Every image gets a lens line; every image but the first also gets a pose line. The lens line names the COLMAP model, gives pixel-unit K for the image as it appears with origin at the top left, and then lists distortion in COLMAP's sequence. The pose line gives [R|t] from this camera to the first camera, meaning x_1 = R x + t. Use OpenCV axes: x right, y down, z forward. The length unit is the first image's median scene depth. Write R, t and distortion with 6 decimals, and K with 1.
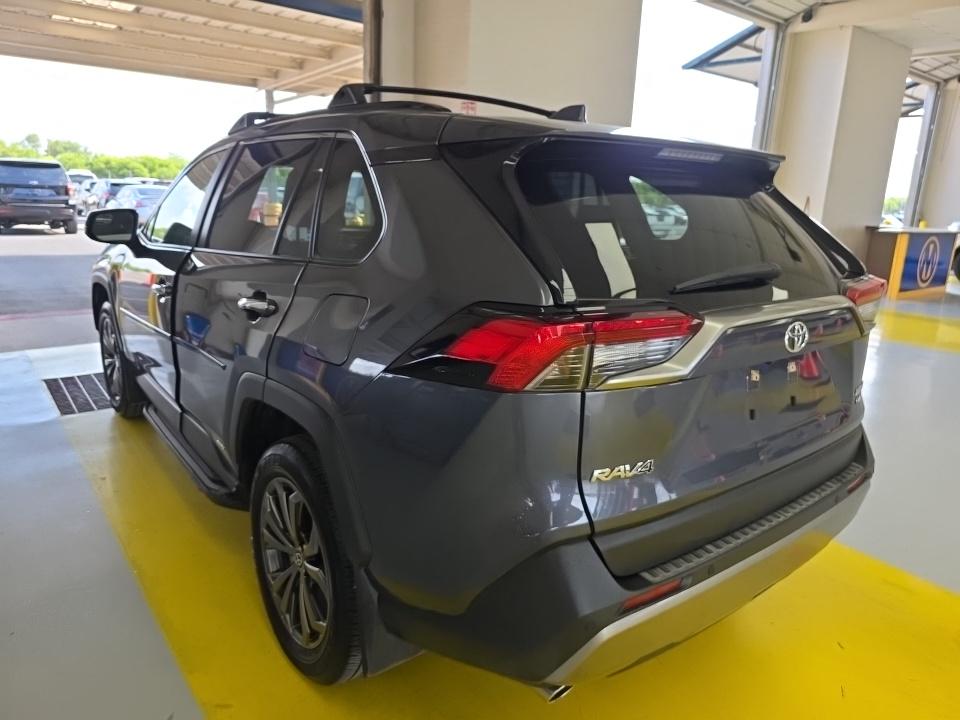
lens RADIAL K [[636.2, 0, 480.0], [0, 636.2, 360.0], [0, 0, 1]] dist [0.049404, -0.041403]
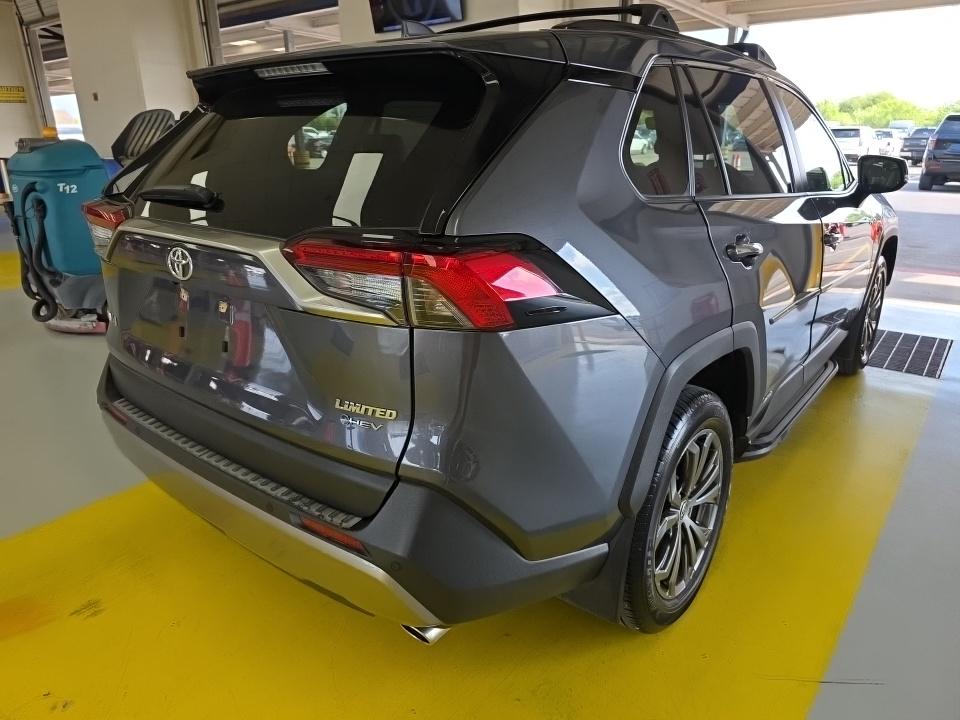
lens RADIAL K [[636.2, 0, 480.0], [0, 636.2, 360.0], [0, 0, 1]] dist [0.049404, -0.041403]
pose [[0.228257, 0.286166, -0.930595, 1.506919], [-0.231140, 0.944429, 0.233726, -0.224979], [0.945766, 0.161748, 0.281718, 1.165405]]
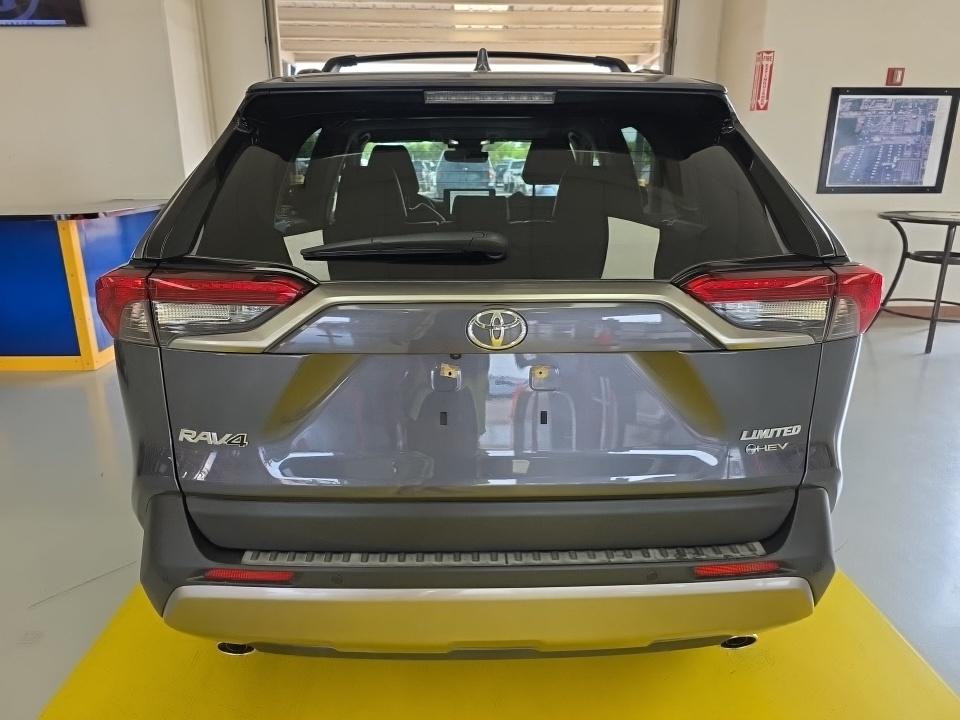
lens RADIAL K [[636.2, 0, 480.0], [0, 636.2, 360.0], [0, 0, 1]] dist [0.049404, -0.041403]
pose [[0.801147, 0.142041, -0.581368, 0.915165], [-0.123140, 0.989764, 0.072130, -0.052649], [0.585663, 0.013804, 0.810437, 0.372789]]
